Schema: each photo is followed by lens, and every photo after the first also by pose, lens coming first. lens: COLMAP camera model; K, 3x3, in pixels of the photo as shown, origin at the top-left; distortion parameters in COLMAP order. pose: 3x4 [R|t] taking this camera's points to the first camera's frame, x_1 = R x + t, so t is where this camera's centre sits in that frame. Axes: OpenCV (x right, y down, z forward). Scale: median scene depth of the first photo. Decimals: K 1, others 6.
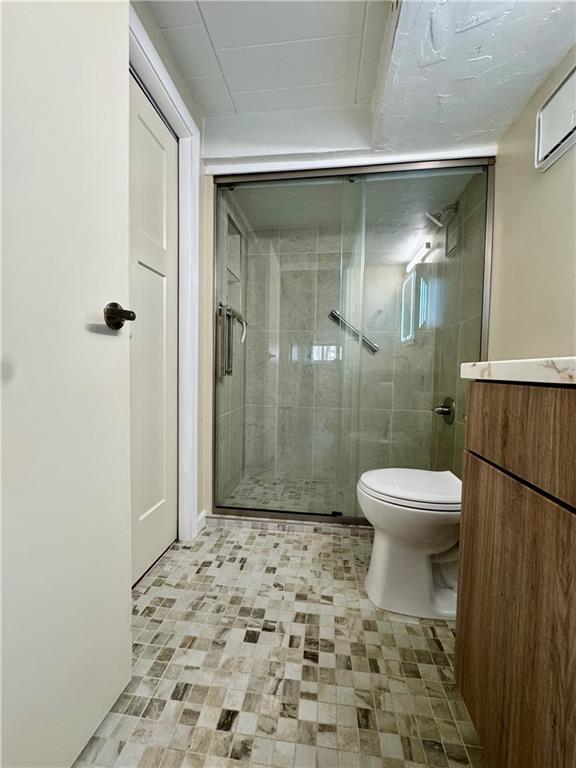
lens RADIAL K [[308.0, 0, 289.0], [0, 308.0, 383.3], [0, 0, 1]] dist [-0.003989, -0.000558]
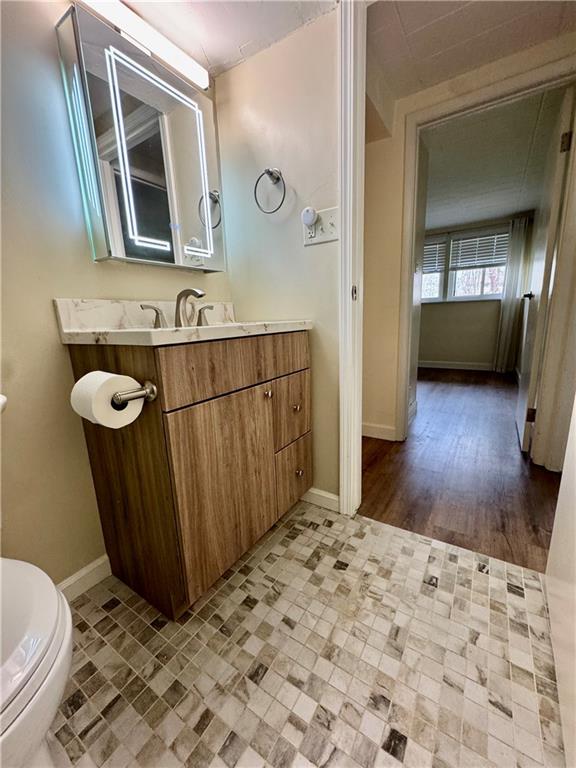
lens RADIAL K [[308.0, 0, 288.2], [0, 308.0, 384.8], [0, 0, 1]] dist [-0.003989, -0.000558]
pose [[-0.900896, -0.071572, 0.428093, -0.222130], [0.042262, 0.967159, 0.250636, -0.114811], [-0.431972, 0.243889, -0.868285, 1.609472]]
